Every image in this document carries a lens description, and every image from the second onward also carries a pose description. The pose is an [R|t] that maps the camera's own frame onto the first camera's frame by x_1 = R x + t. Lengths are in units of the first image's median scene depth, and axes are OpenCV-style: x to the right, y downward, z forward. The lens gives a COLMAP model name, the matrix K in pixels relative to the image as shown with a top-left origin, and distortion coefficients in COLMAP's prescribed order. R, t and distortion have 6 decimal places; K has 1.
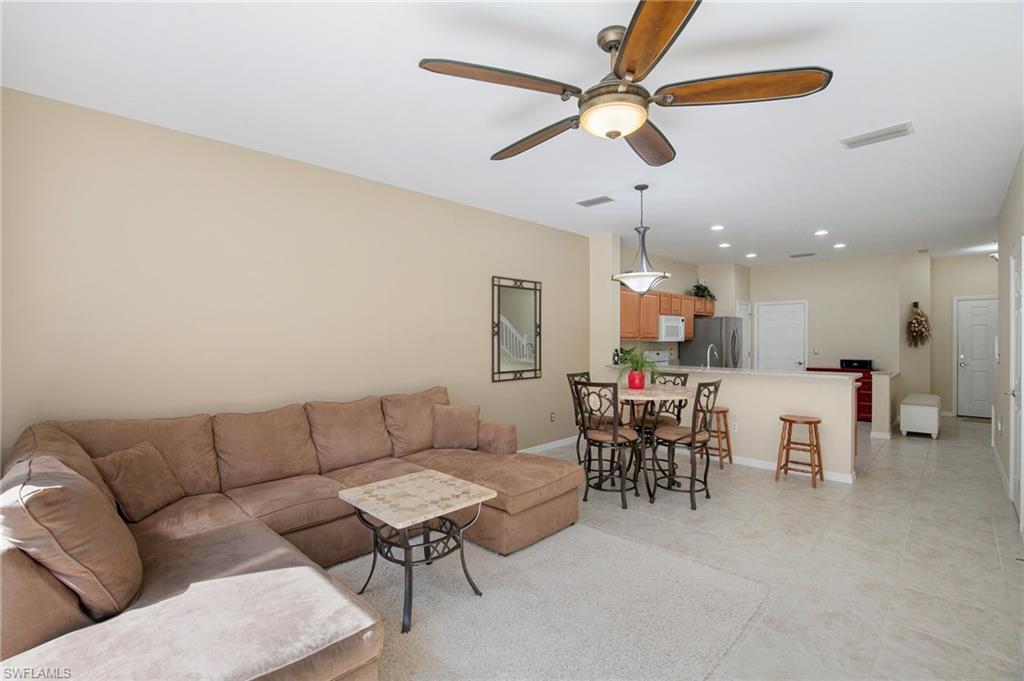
lens RADIAL K [[469.8, 0, 505.1], [0, 469.8, 340.4], [0, 0, 1]] dist [-0.033701, 0.005326]
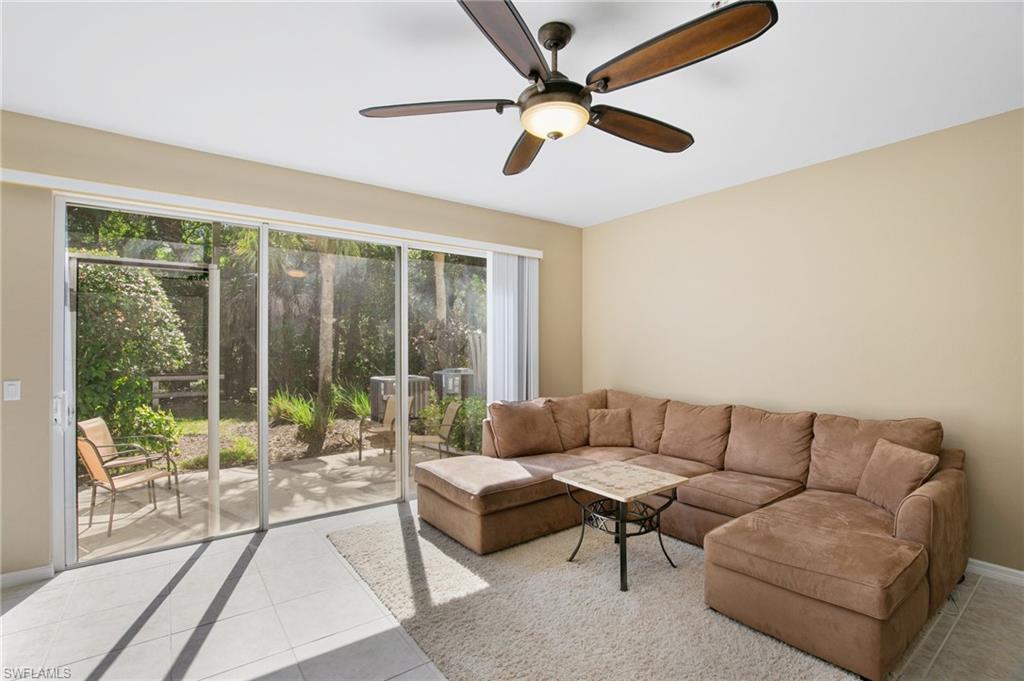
lens RADIAL K [[469.8, 0, 512.6], [0, 469.8, 343.6], [0, 0, 1]] dist [-0.033701, 0.005326]
pose [[-0.148565, -0.005016, -0.988890, 0.401283], [-0.002658, 0.999986, -0.004673, -0.002378], [0.988899, 0.001935, -0.148576, 0.355874]]
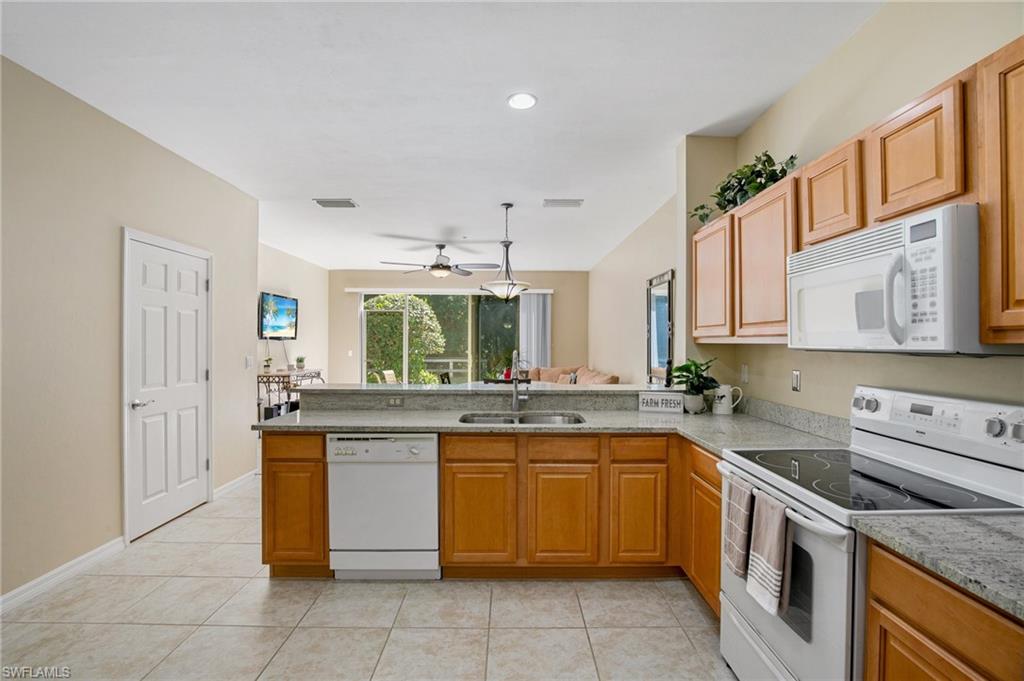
lens RADIAL K [[469.8, 0, 513.5], [0, 469.8, 340.8], [0, 0, 1]] dist [-0.033701, 0.005326]
pose [[-0.705502, -0.004961, -0.708691, 0.733502], [-0.007600, 0.999971, 0.000566, -0.002781], [0.708668, 0.005785, -0.705519, 1.230495]]
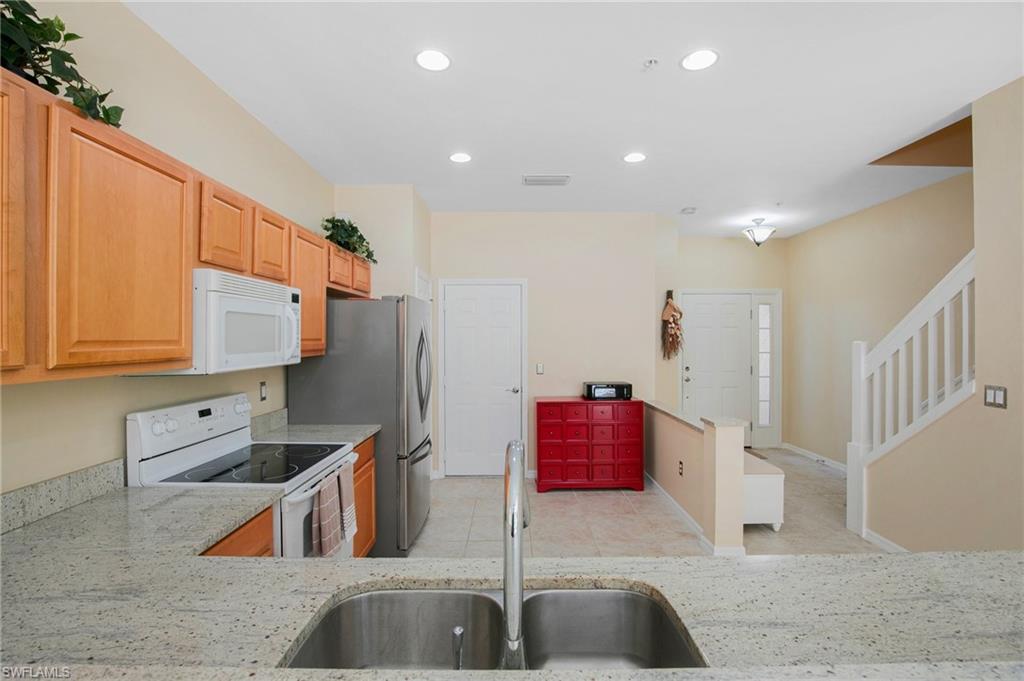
lens RADIAL K [[469.8, 0, 514.9], [0, 469.8, 342.6], [0, 0, 1]] dist [-0.033701, 0.005326]
pose [[0.705418, -0.007686, 0.708750, 0.313528], [0.004872, 0.999970, 0.005995, -0.016678], [-0.708775, -0.000776, 0.705435, 0.805771]]
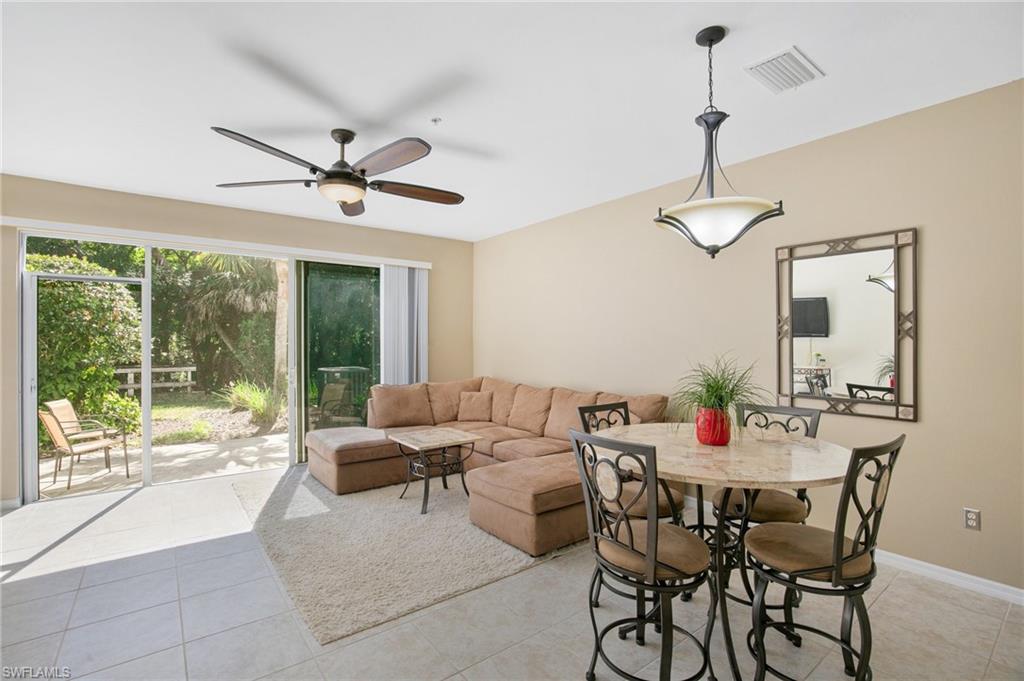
lens RADIAL K [[469.8, 0, 517.2], [0, 469.8, 340.9], [0, 0, 1]] dist [-0.033701, 0.005326]
pose [[-0.129367, 0.000483, -0.991597, 0.545433], [-0.004265, 0.999990, 0.001044, -0.003907], [0.991588, 0.004364, -0.129364, 0.588089]]
